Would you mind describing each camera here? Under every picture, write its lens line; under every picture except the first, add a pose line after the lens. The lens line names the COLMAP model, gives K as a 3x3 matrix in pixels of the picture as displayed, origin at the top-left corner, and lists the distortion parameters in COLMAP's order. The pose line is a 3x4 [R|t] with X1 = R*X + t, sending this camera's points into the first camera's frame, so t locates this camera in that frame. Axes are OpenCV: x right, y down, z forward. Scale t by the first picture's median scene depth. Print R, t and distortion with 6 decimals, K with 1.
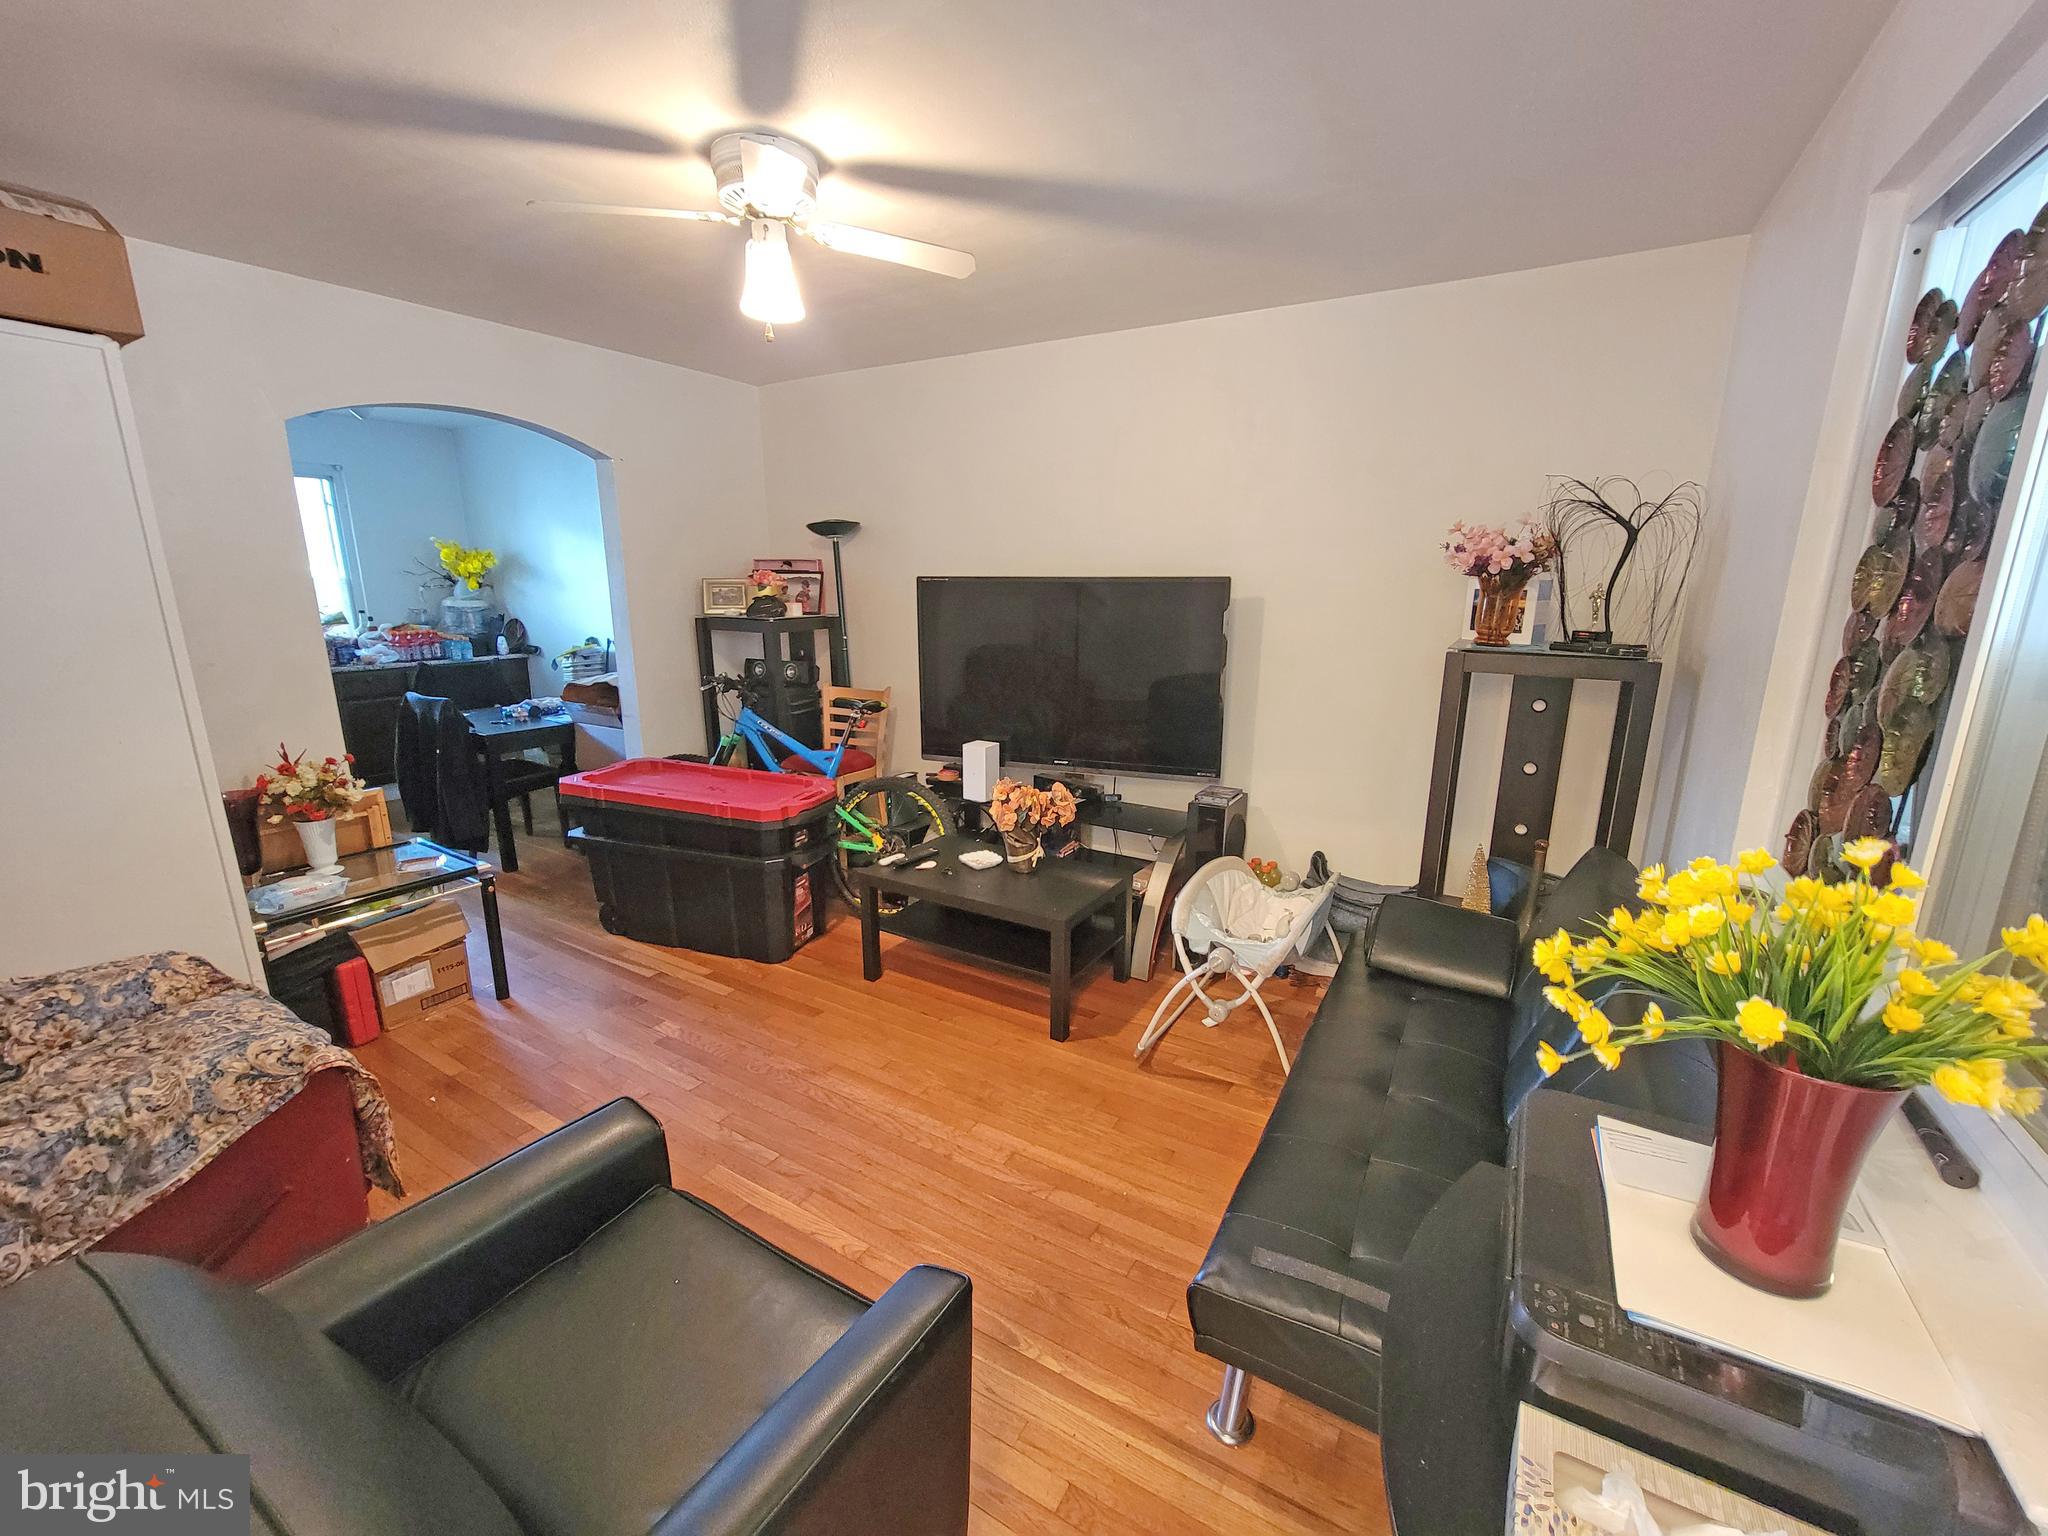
lens RADIAL K [[828.9, 0, 1038.4], [0, 828.9, 768.4], [0, 0, 1]] dist [-0.000270, 0.000012]
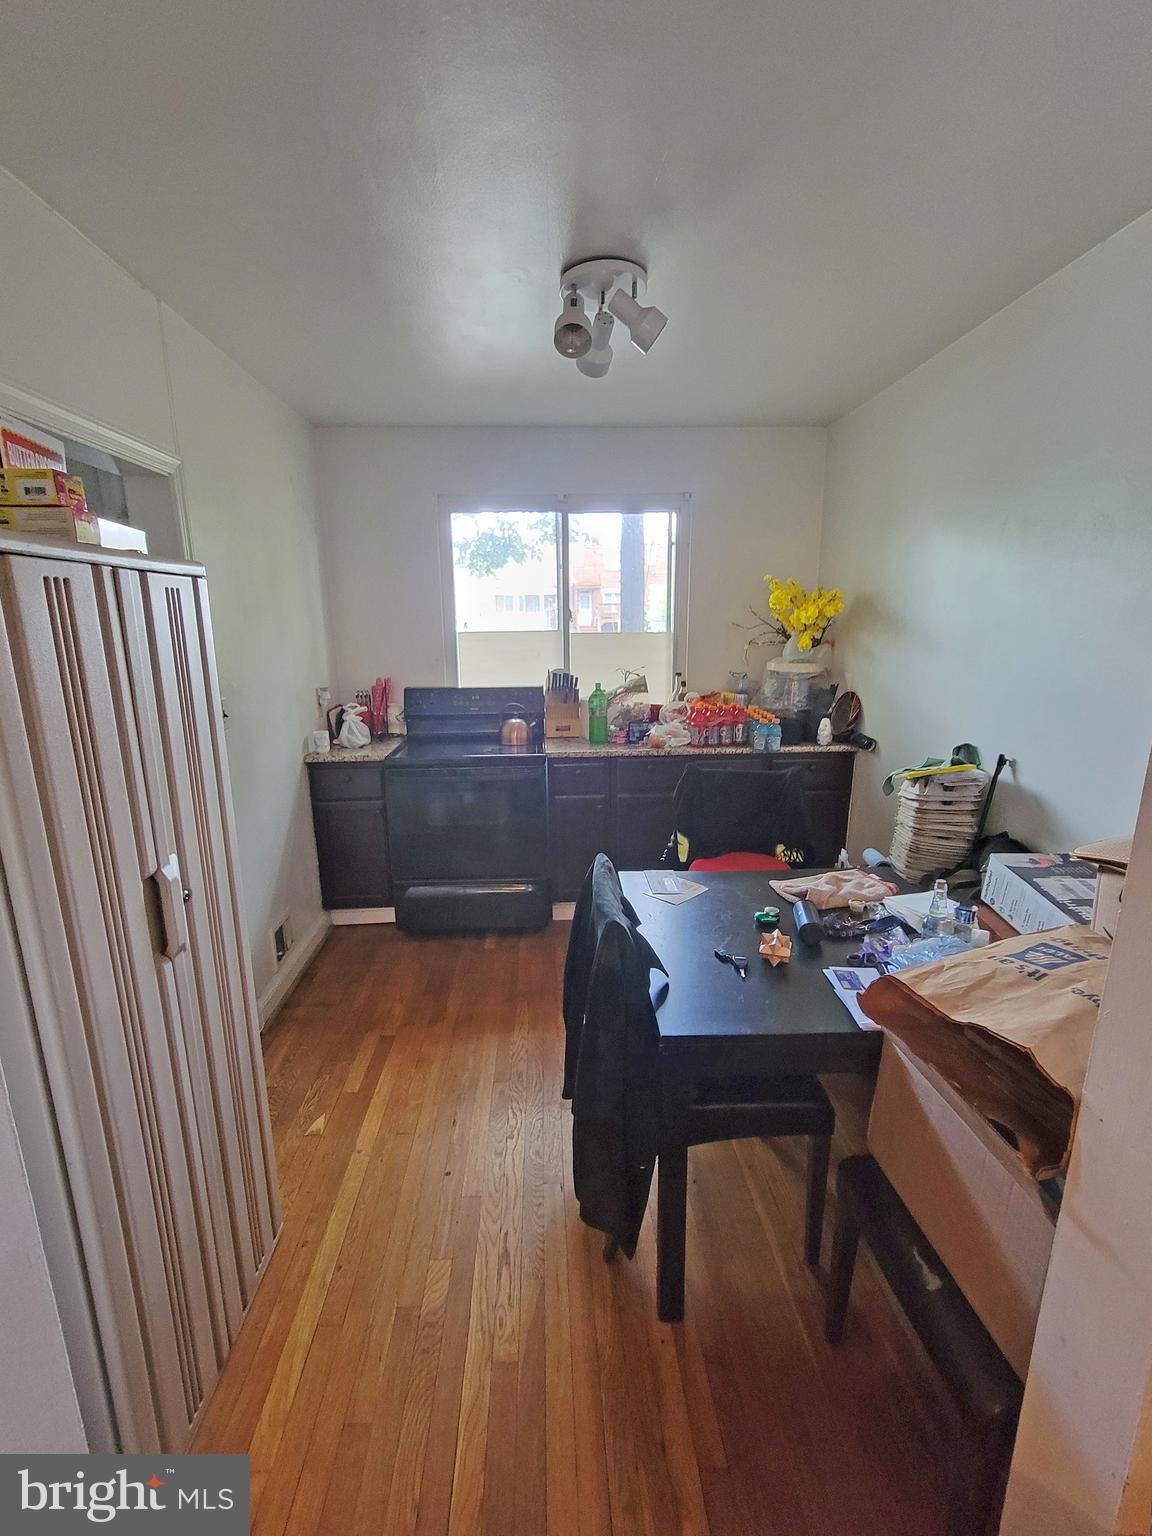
lens RADIAL K [[621.7, 0, 585.8], [0, 621.7, 763.1], [0, 0, 1]] dist [-0.000270, 0.000012]
pose [[0.534275, 0.175323, -0.826929, -0.331624], [-0.181025, 0.979290, 0.090667, -0.135642], [0.825700, 0.101254, 0.554948, 0.568242]]
